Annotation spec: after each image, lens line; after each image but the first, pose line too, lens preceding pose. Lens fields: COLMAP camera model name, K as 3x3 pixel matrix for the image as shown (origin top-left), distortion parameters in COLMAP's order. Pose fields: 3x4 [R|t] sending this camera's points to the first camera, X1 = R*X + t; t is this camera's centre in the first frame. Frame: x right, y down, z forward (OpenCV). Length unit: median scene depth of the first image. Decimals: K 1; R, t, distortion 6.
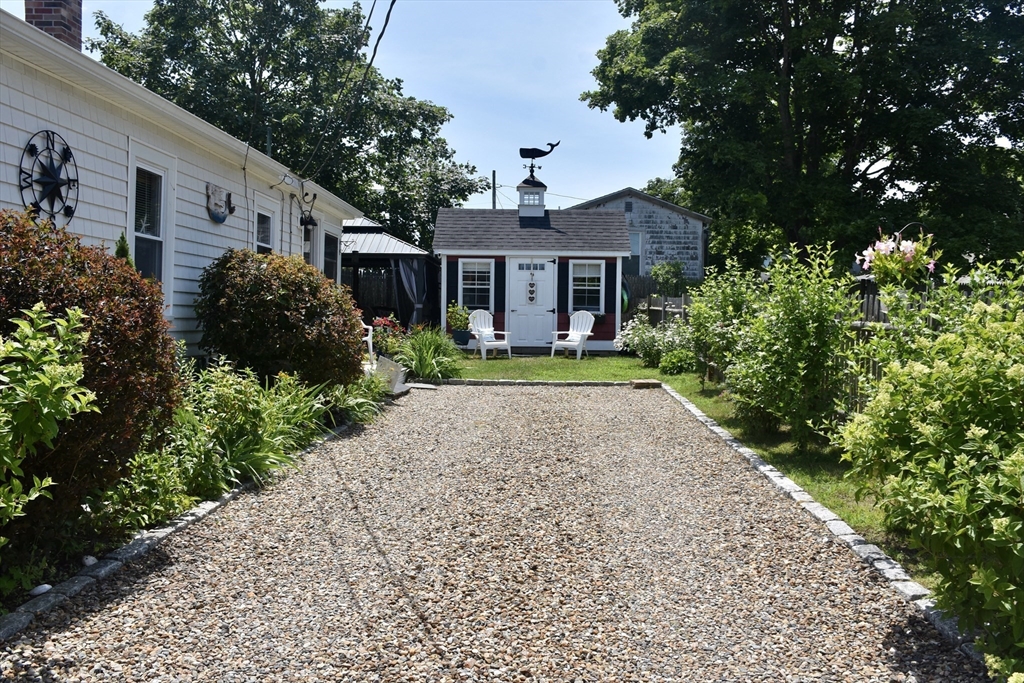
lens RADIAL K [[924.0, 0, 519.1], [0, 924.0, 343.4], [0, 0, 1]] dist [-0.078169, 0.043580]
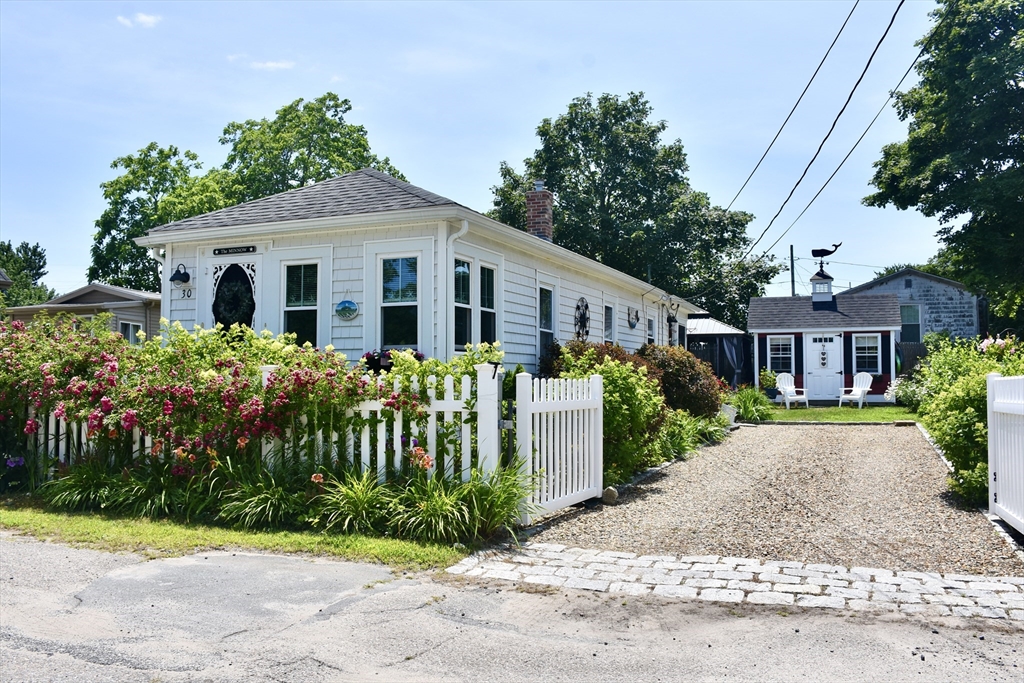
lens RADIAL K [[924.0, 0, 519.4], [0, 924.0, 340.7], [0, 0, 1]] dist [-0.078169, 0.043580]
pose [[0.949293, -0.027715, -0.313169, 0.011686], [0.005722, 0.997465, -0.070929, 0.009466], [0.314341, 0.065541, 0.947045, -0.390267]]
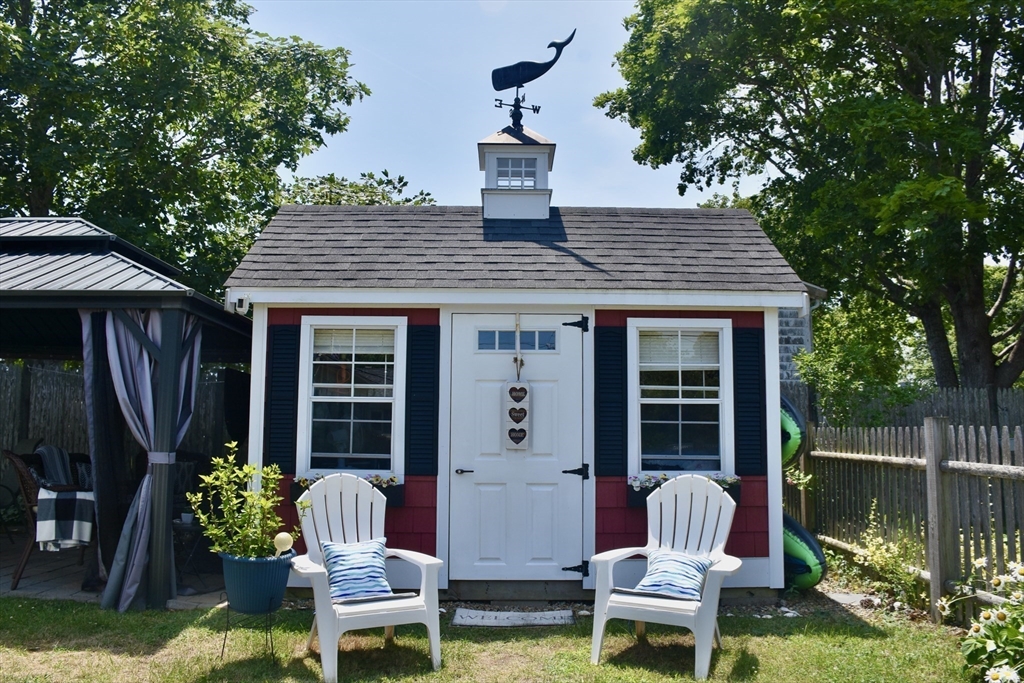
lens RADIAL K [[831.9, 0, 520.7], [0, 831.9, 342.2], [0, 0, 1]] dist [-0.139833, 0.097581]
pose [[0.999844, -0.002600, 0.017448, 0.009622], [0.005216, 0.988432, -0.151578, -0.036030], [-0.016852, 0.151646, 0.988291, 0.699530]]
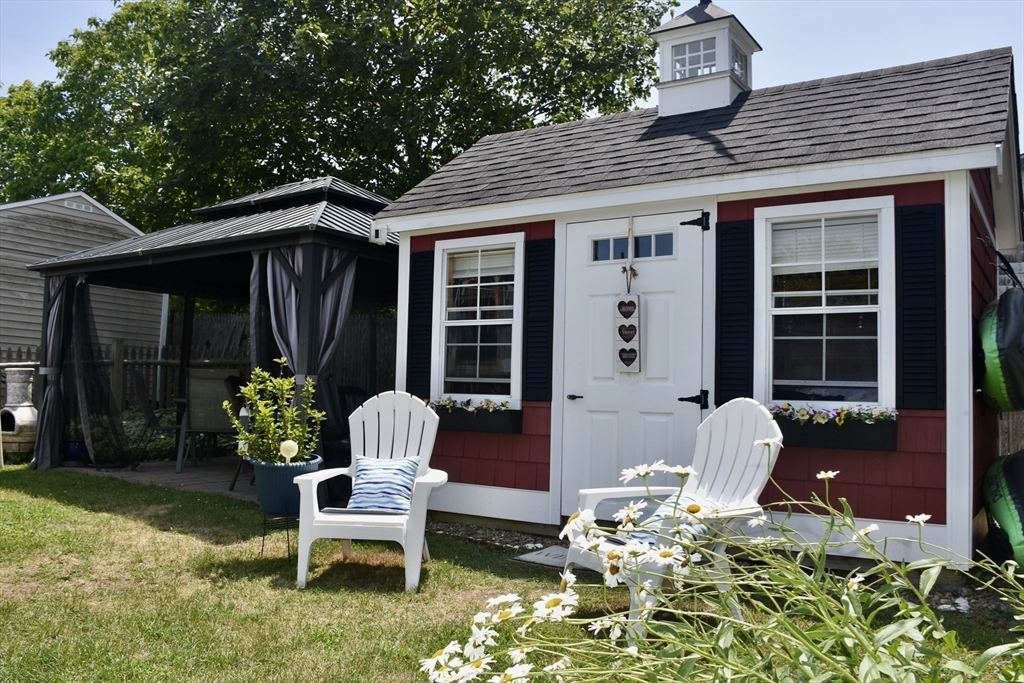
lens RADIAL K [[831.9, 0, 523.2], [0, 831.9, 361.9], [0, 0, 1]] dist [-0.139833, 0.097581]
pose [[0.836378, -0.012835, -0.548002, 0.128203], [-0.030760, 0.997051, -0.070300, -0.027247], [0.547289, 0.075654, 0.833518, 0.765842]]
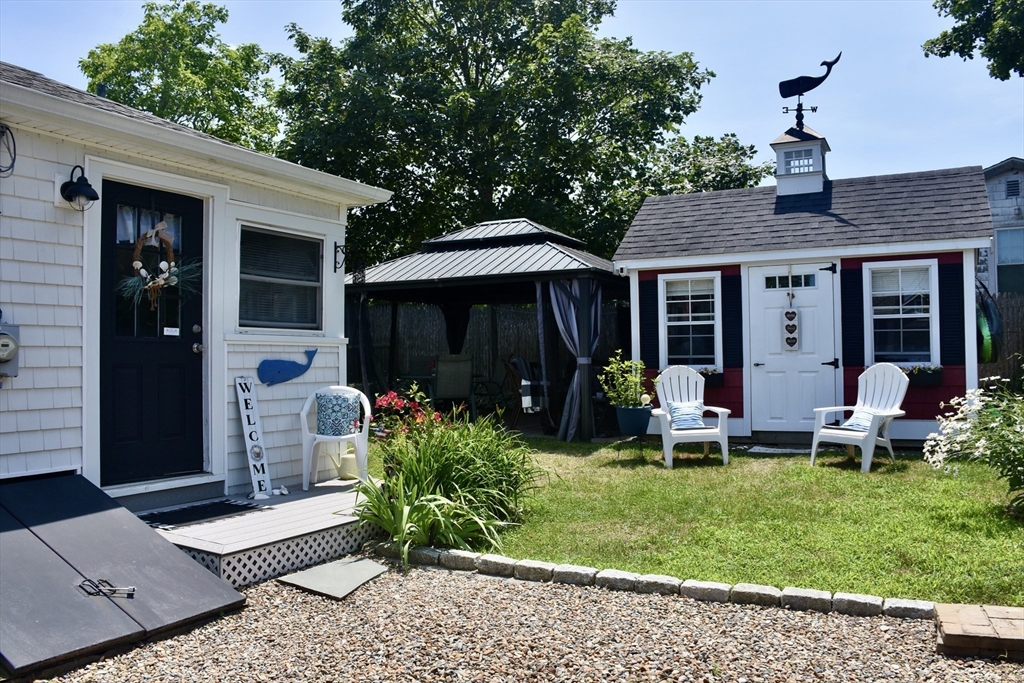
lens RADIAL K [[831.9, 0, 511.3], [0, 831.9, 348.5], [0, 0, 1]] dist [-0.139833, 0.097581]
pose [[0.887562, -0.030000, -0.459711, 0.087089], [0.011070, 0.998978, -0.043820, -0.025287], [0.460556, 0.033804, 0.886987, 0.507542]]
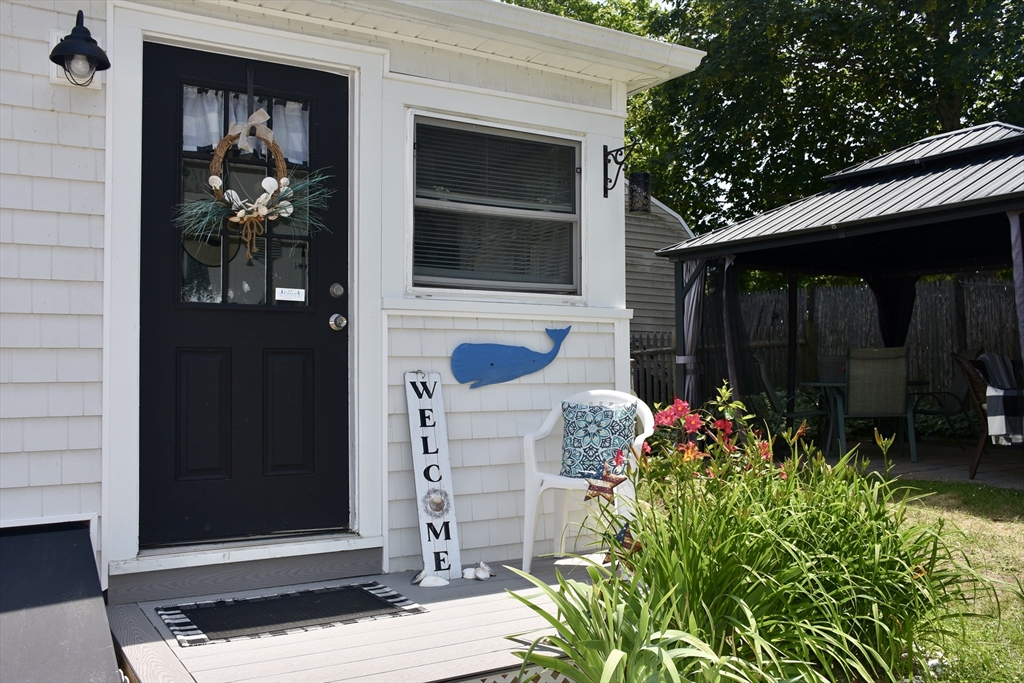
lens RADIAL K [[949.6, 0, 511.7], [0, 949.6, 344.8], [0, 0, 1]] dist [-0.032703, 0.000000]
pose [[0.559093, -0.050072, -0.827591, 0.037475], [-0.002860, 0.998052, -0.062317, -0.021871], [0.829100, 0.037207, 0.557861, 0.644379]]
